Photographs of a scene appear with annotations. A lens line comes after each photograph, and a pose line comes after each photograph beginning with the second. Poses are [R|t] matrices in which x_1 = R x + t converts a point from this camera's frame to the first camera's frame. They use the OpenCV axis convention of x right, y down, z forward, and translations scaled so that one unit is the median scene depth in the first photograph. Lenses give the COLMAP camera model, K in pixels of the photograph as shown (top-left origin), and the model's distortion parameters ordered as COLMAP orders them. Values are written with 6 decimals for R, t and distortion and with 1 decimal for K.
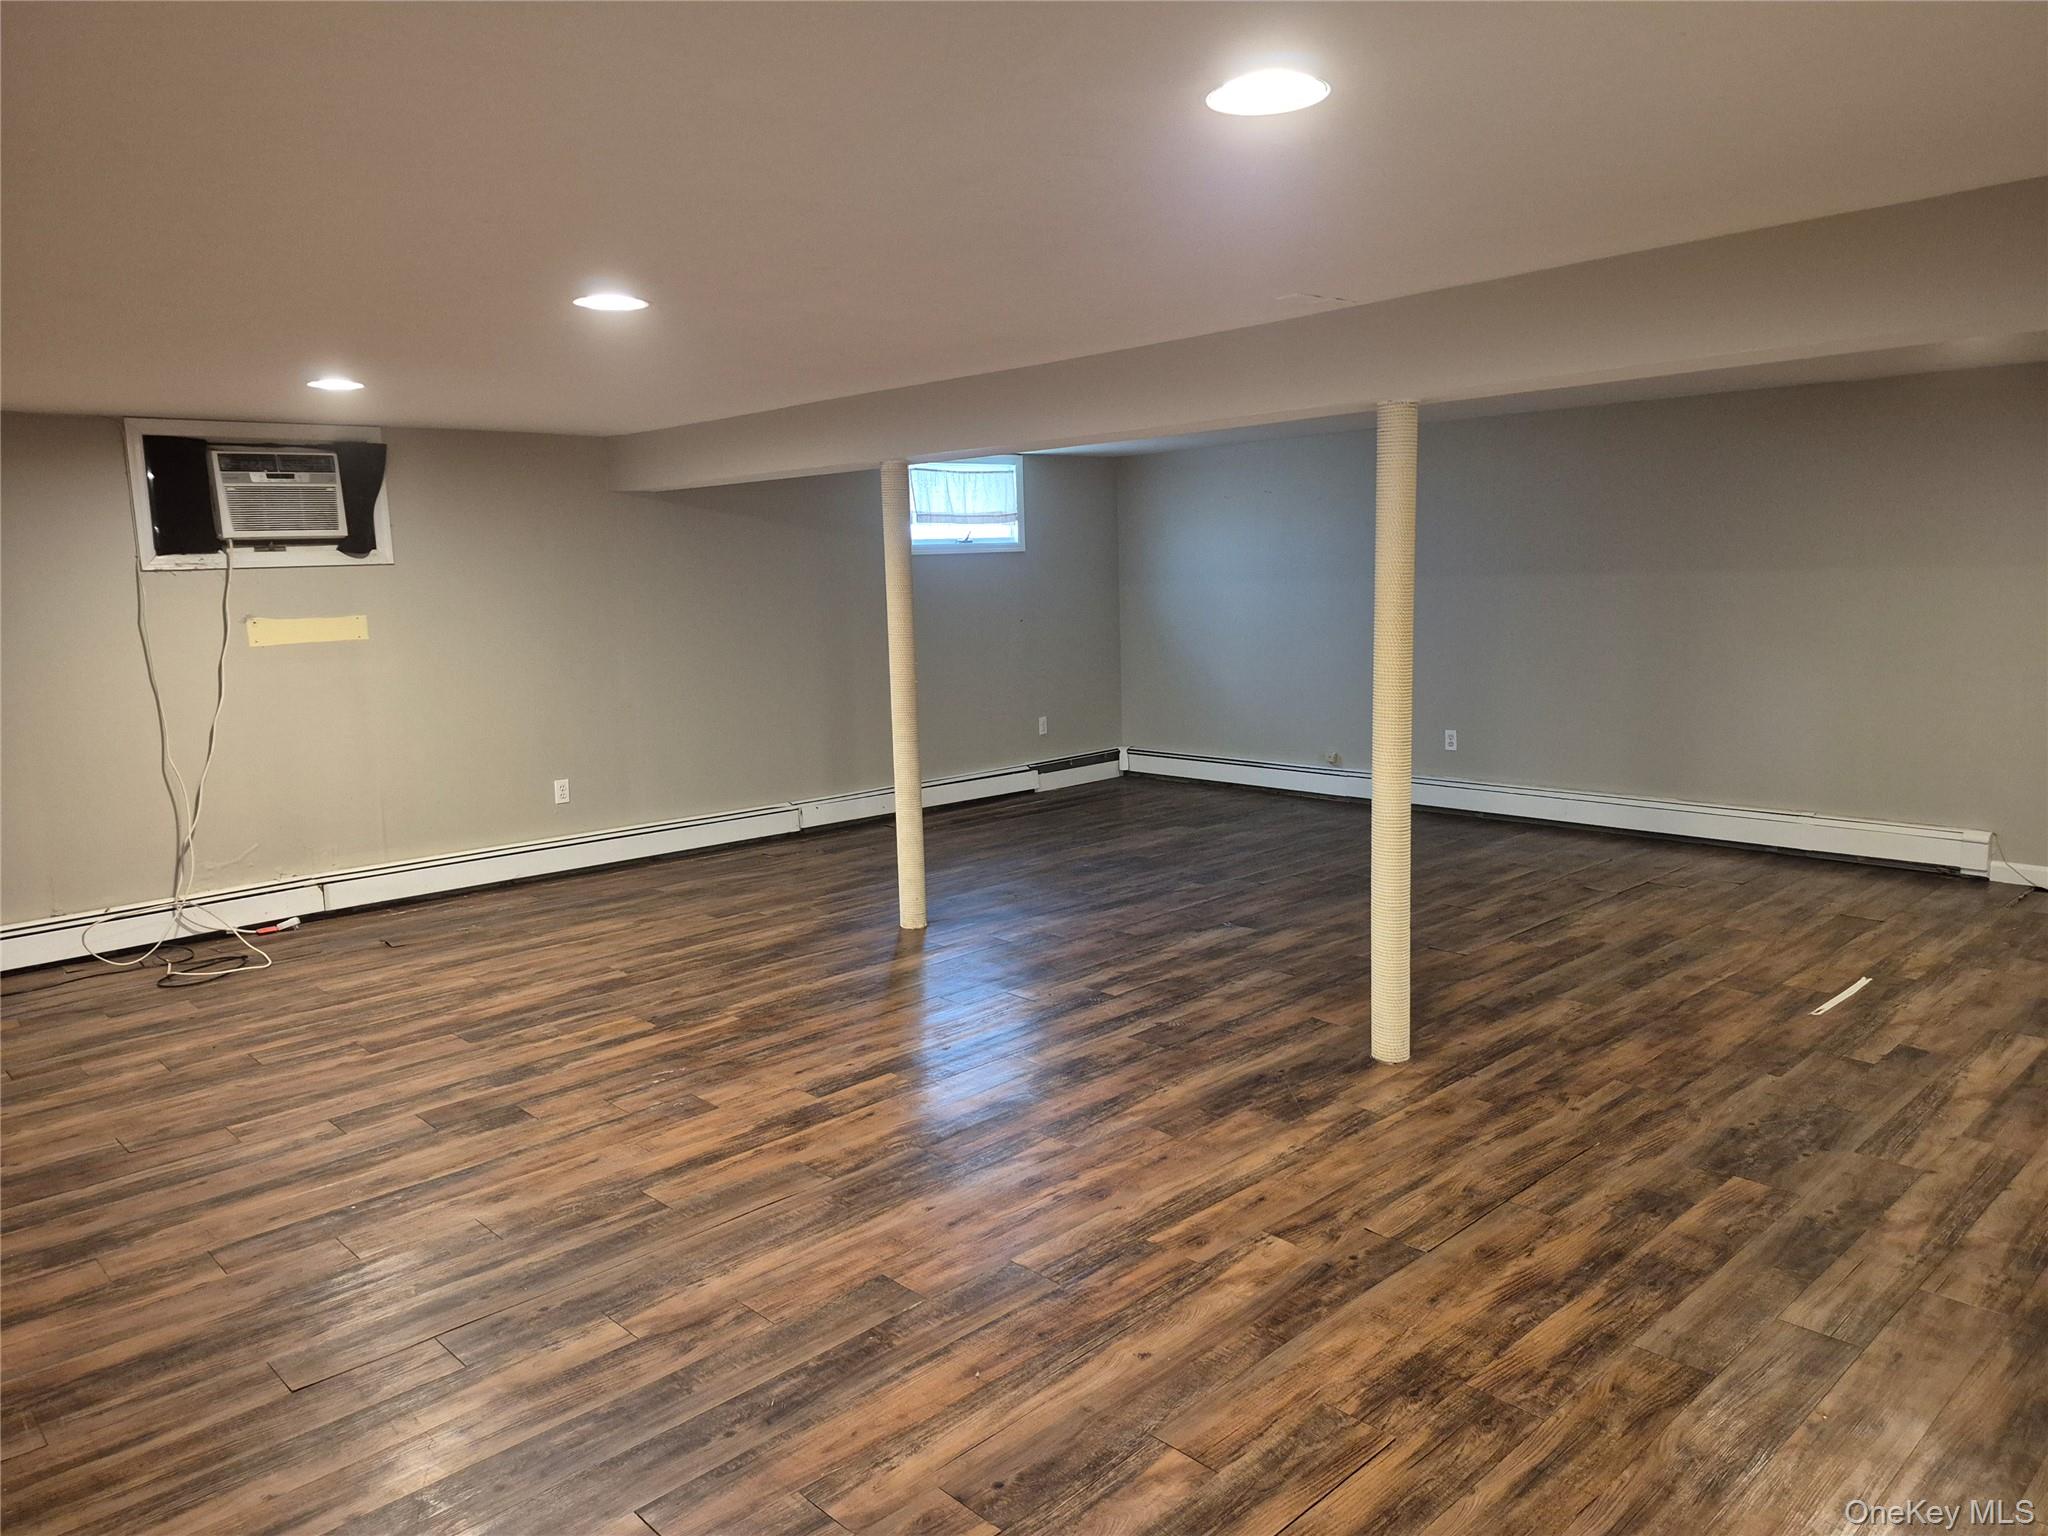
lens RADIAL K [[1422.7, 0, 1020.0], [0, 1422.7, 779.8], [0, 0, 1]] dist [0.077959, -0.080709]
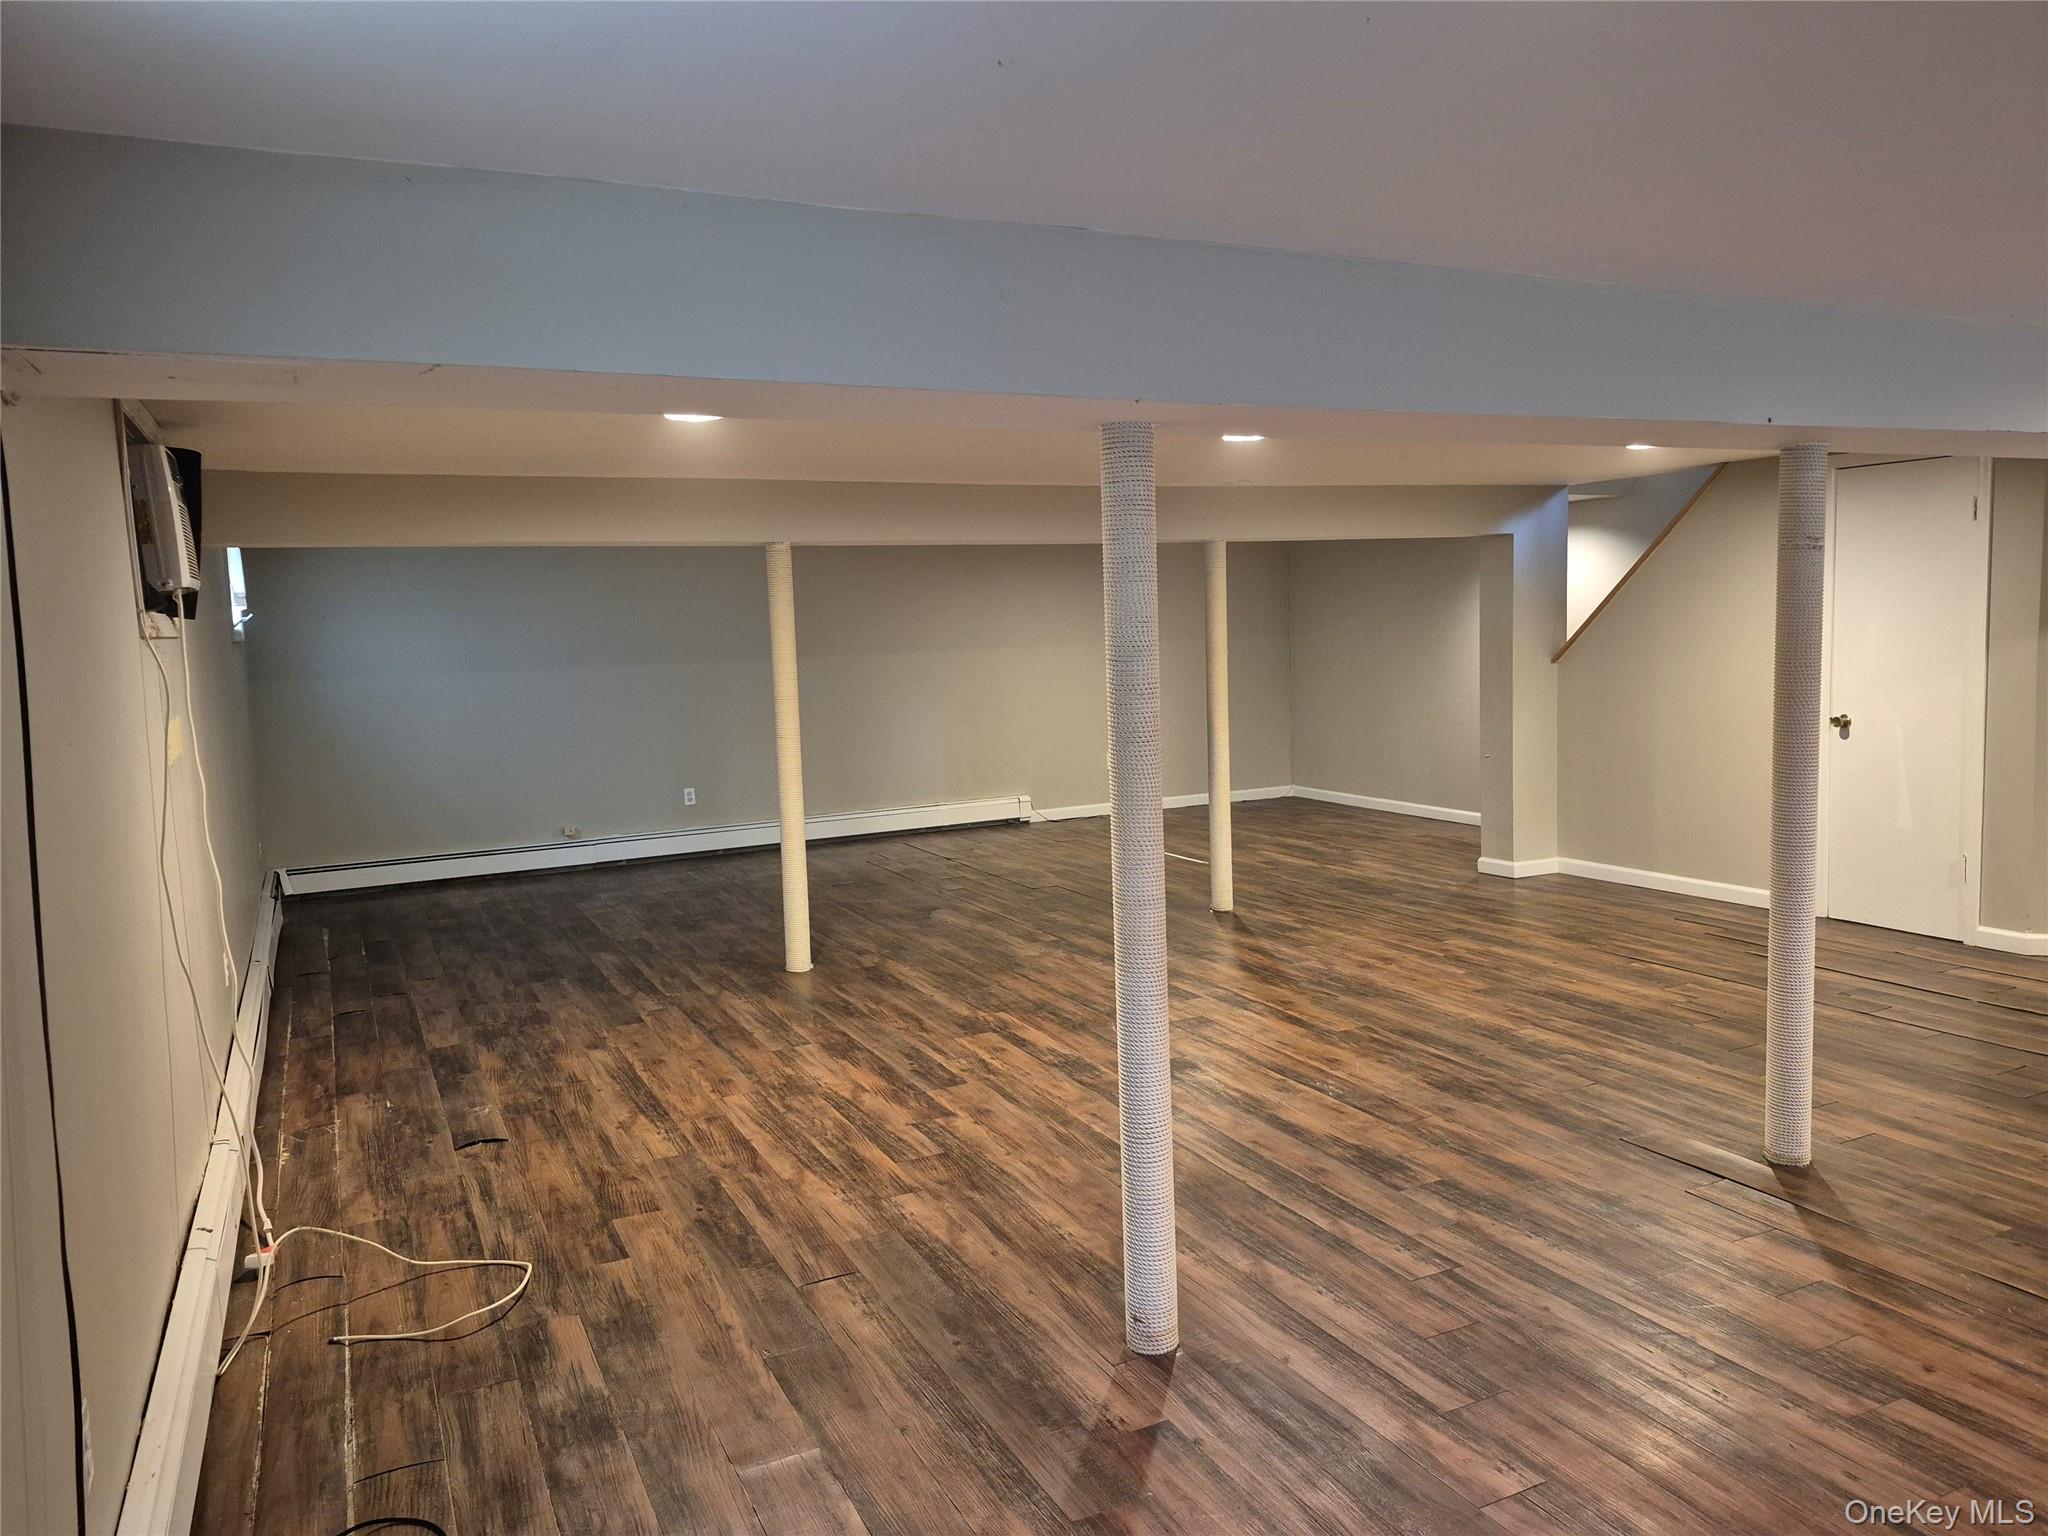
lens RADIAL K [[1422.7, 0, 1046.0], [0, 1422.7, 824.1], [0, 0, 1]] dist [0.077959, -0.080709]
pose [[0.283475, -0.115298, 0.952023, -1.266333], [0.179926, 0.981511, 0.065294, -0.049453], [-0.941949, 0.152785, 0.298979, 0.607519]]
